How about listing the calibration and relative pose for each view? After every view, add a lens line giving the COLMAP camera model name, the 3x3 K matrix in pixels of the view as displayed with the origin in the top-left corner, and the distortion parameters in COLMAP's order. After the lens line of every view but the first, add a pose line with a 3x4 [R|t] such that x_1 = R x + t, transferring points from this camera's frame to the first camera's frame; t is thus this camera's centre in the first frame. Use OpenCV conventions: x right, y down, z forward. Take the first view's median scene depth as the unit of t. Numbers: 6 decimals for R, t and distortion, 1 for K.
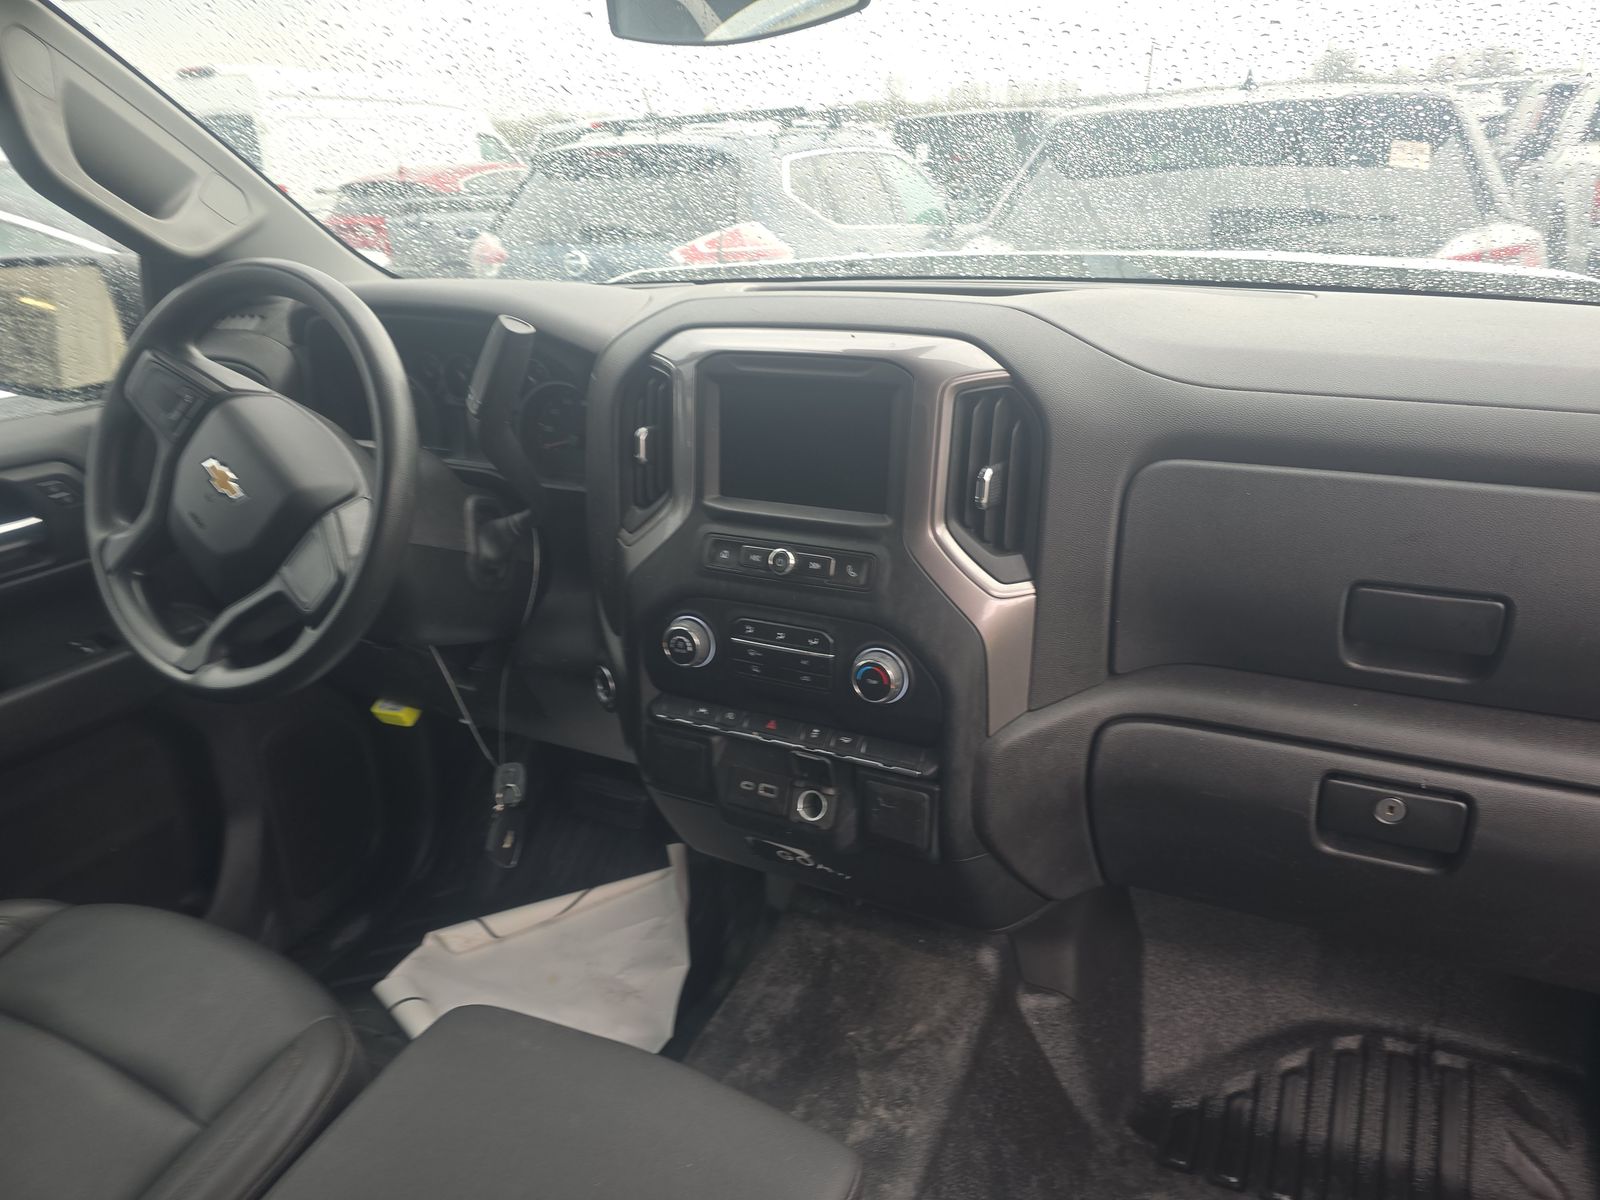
lens RADIAL K [[1073.3, 0, 802.5], [0, 1073.3, 562.7], [0, 0, 1]] dist [0.008086, 0.003608]
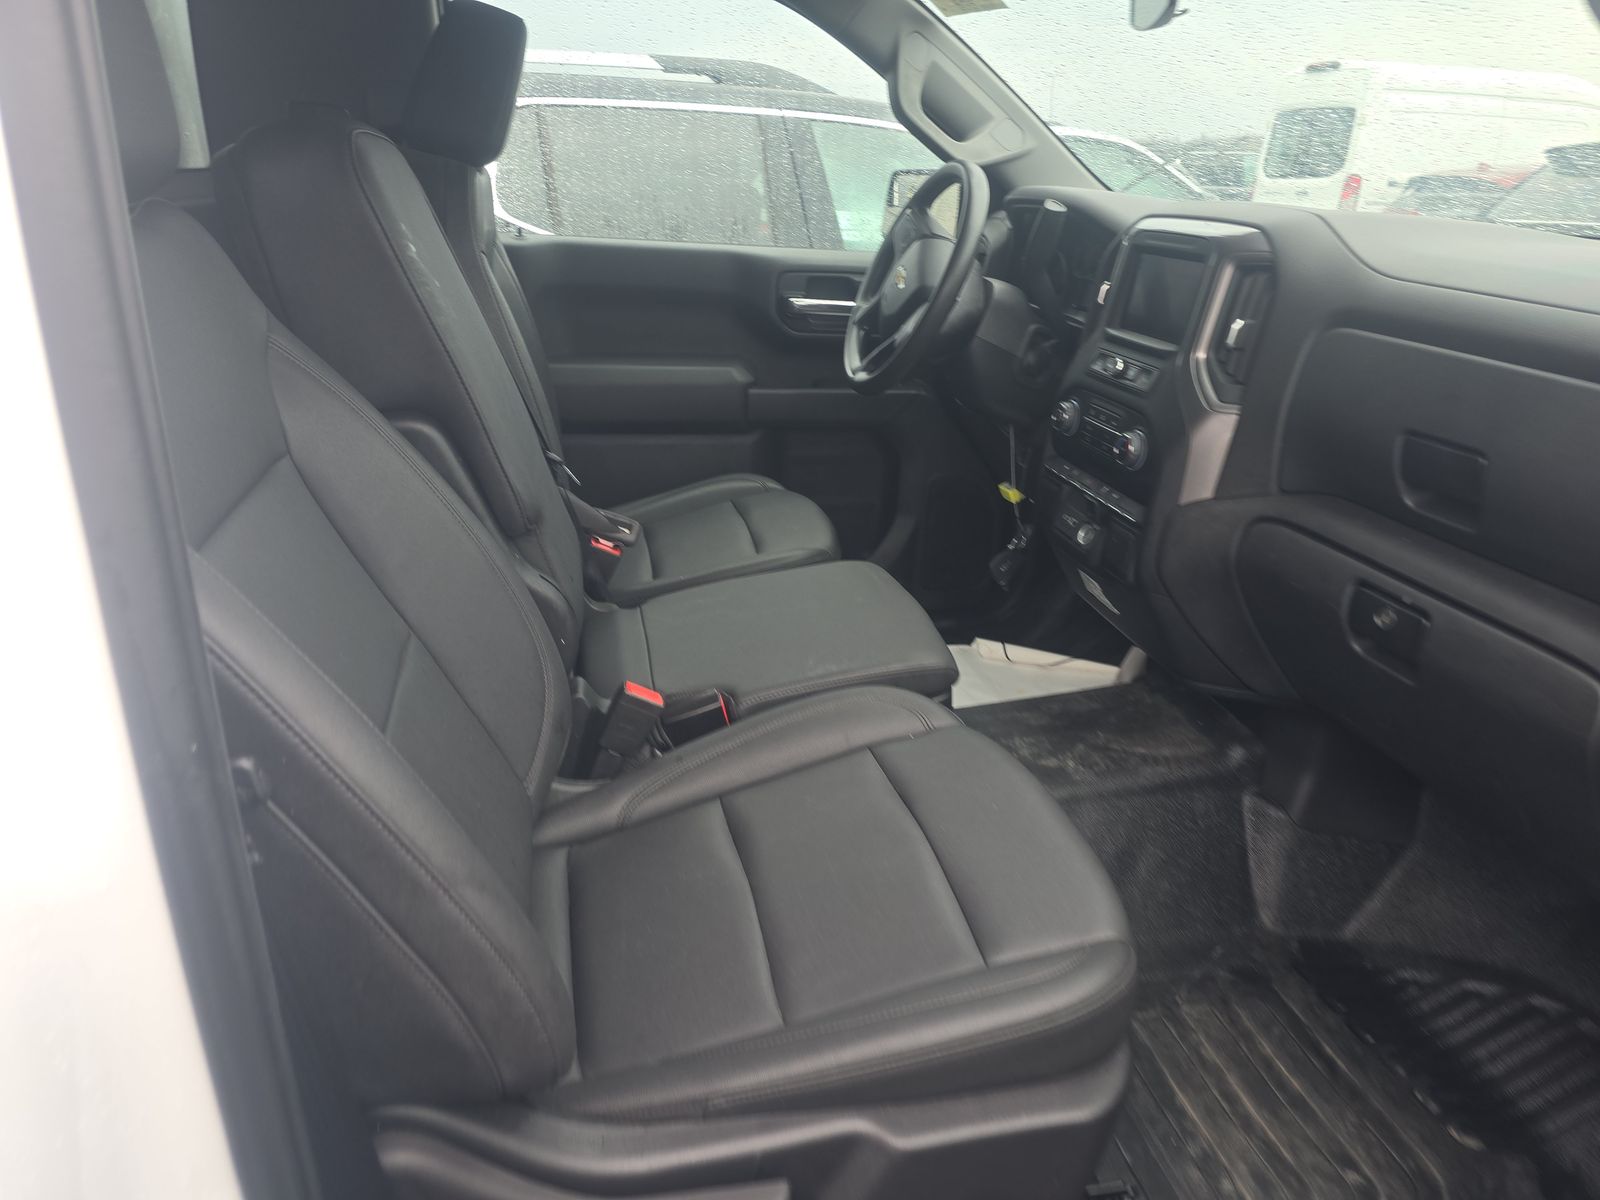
lens RADIAL K [[1073.3, 0, 802.5], [0, 1073.3, 562.7], [0, 0, 1]] dist [0.008086, 0.003608]
pose [[0.615539, 0.317150, -0.721476, 0.819443], [-0.314189, 0.938312, 0.144412, 0.163422], [0.722770, 0.137788, 0.677213, -0.283678]]
